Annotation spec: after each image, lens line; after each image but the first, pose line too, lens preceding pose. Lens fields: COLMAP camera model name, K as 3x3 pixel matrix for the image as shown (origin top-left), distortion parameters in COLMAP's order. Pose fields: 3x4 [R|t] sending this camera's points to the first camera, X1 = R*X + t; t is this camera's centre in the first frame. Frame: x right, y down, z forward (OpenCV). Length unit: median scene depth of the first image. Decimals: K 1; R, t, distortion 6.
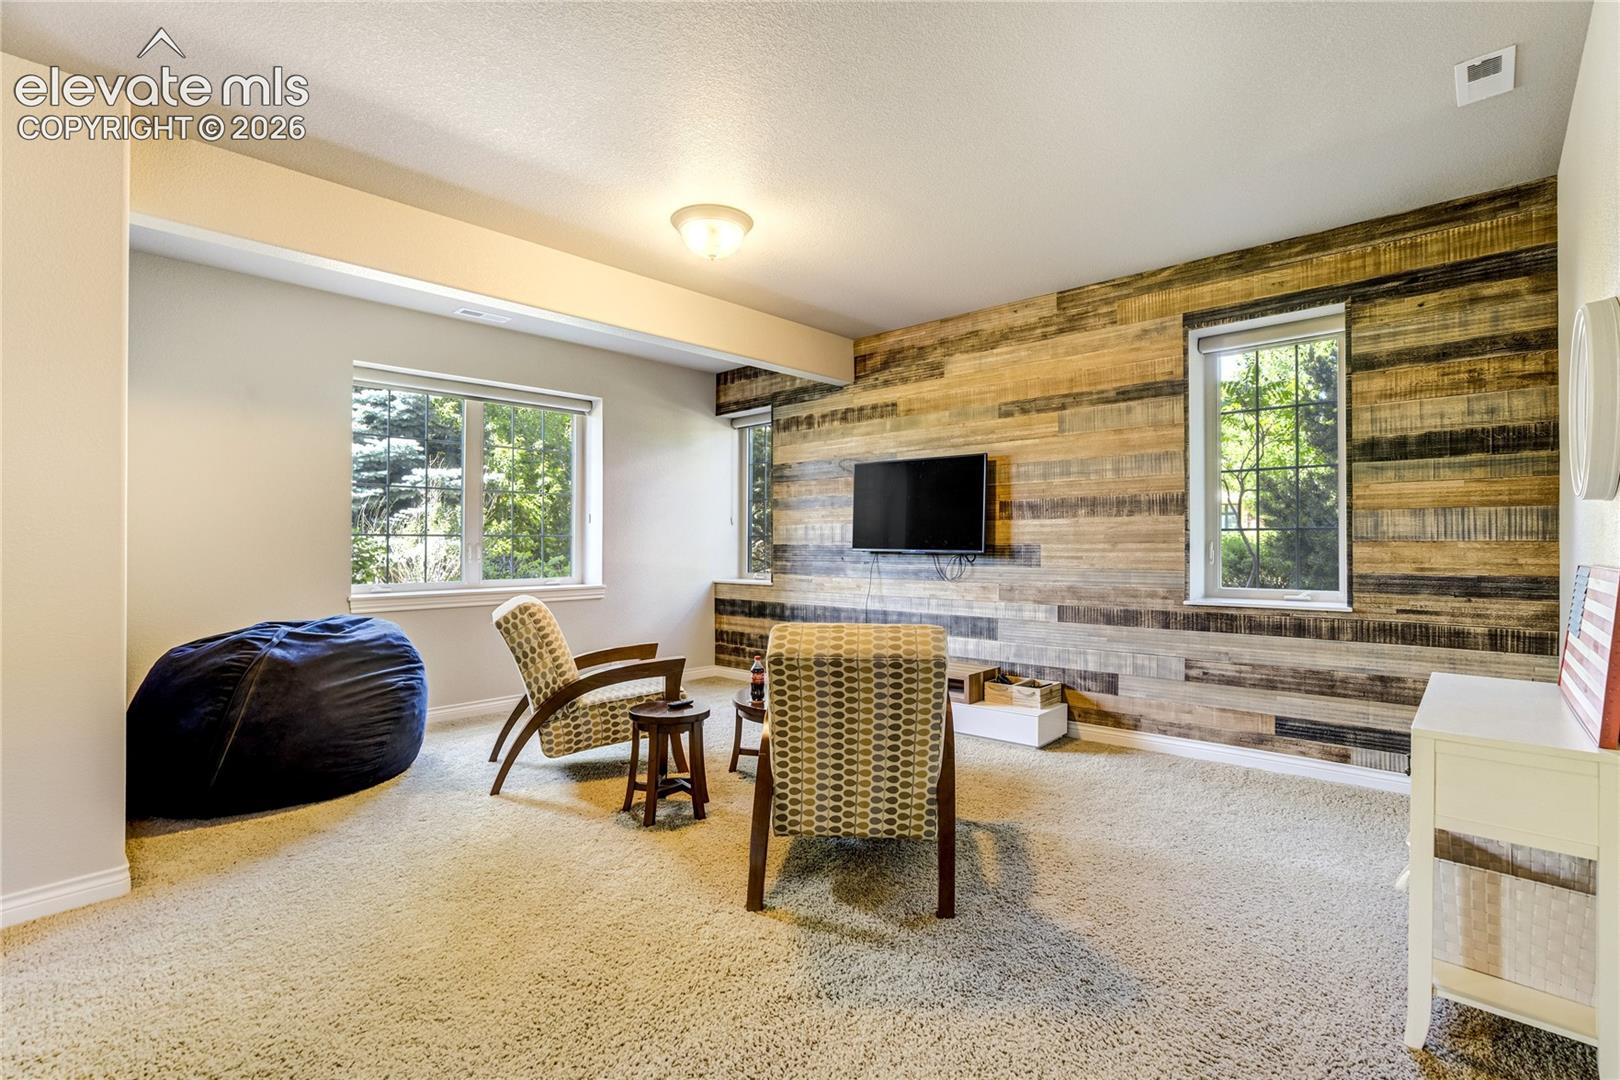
lens RADIAL K [[753.9, 0, 814.8], [0, 753.9, 546.1], [0, 0, 1]] dist [-0.015106, 0.004812]
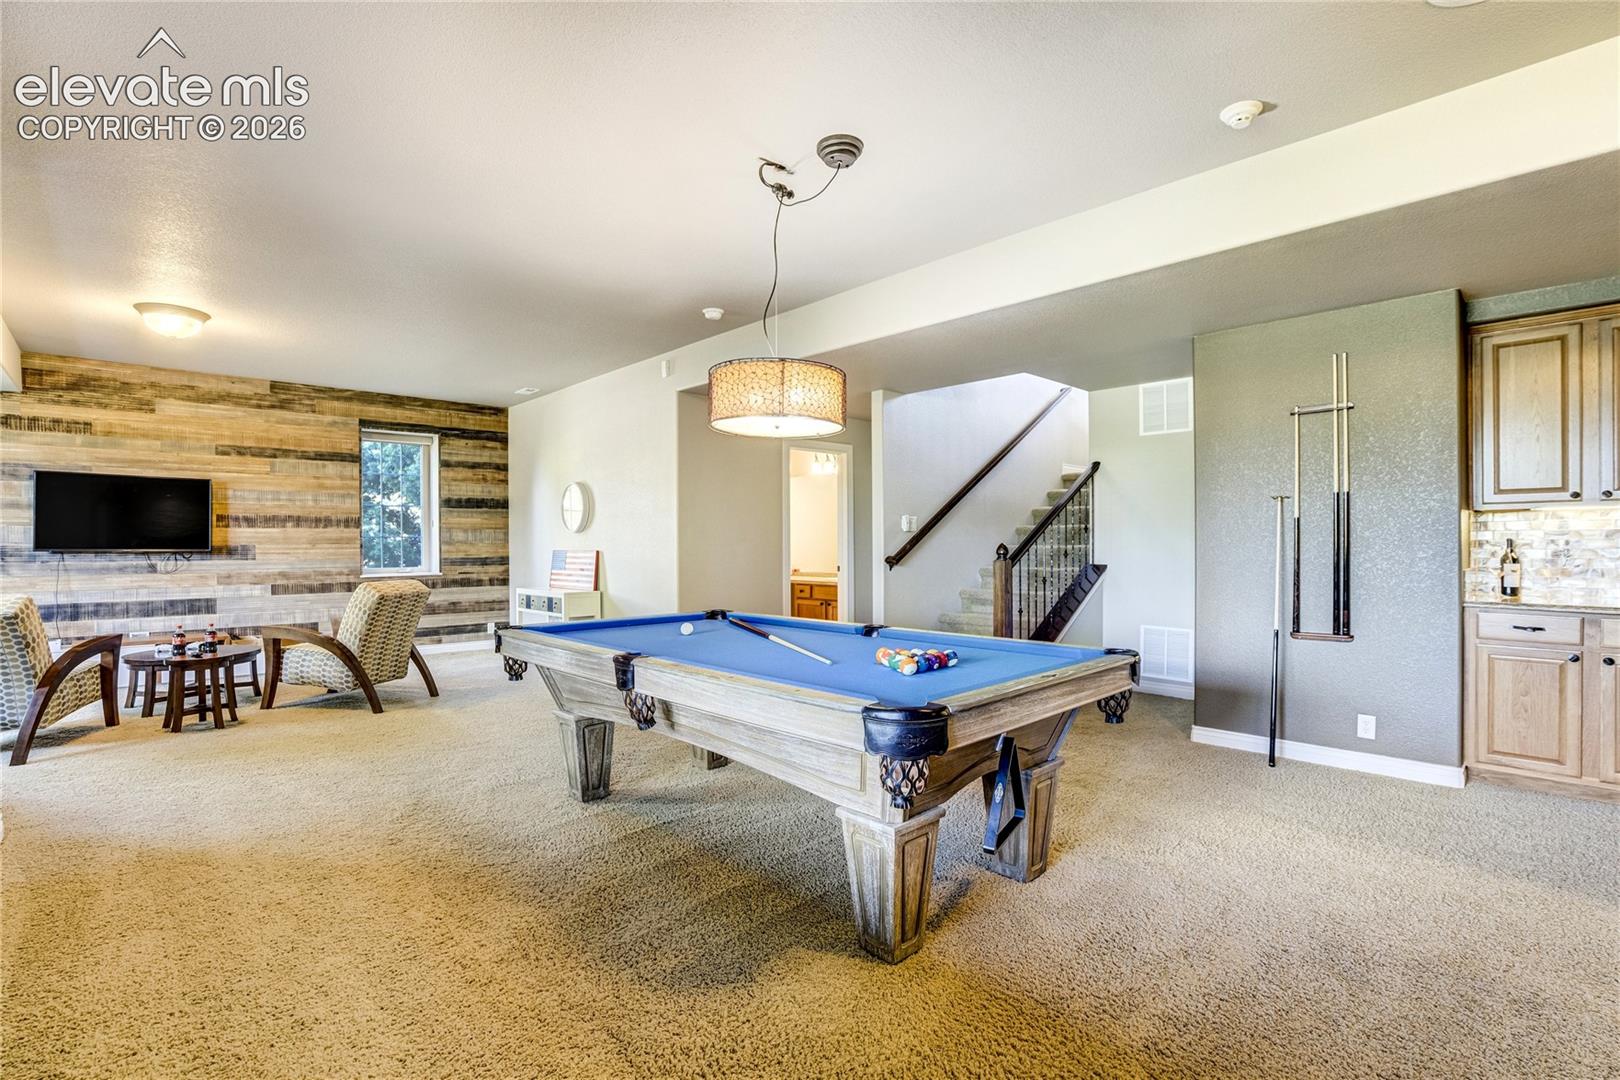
lens RADIAL K [[753.9, 0, 817.7], [0, 753.9, 541.1], [0, 0, 1]] dist [-0.015106, 0.004812]
pose [[0.109001, -0.002595, 0.994038, -1.139541], [-0.001305, 0.999995, 0.002754, -0.016685], [-0.994041, -0.001597, 0.108997, -0.294013]]
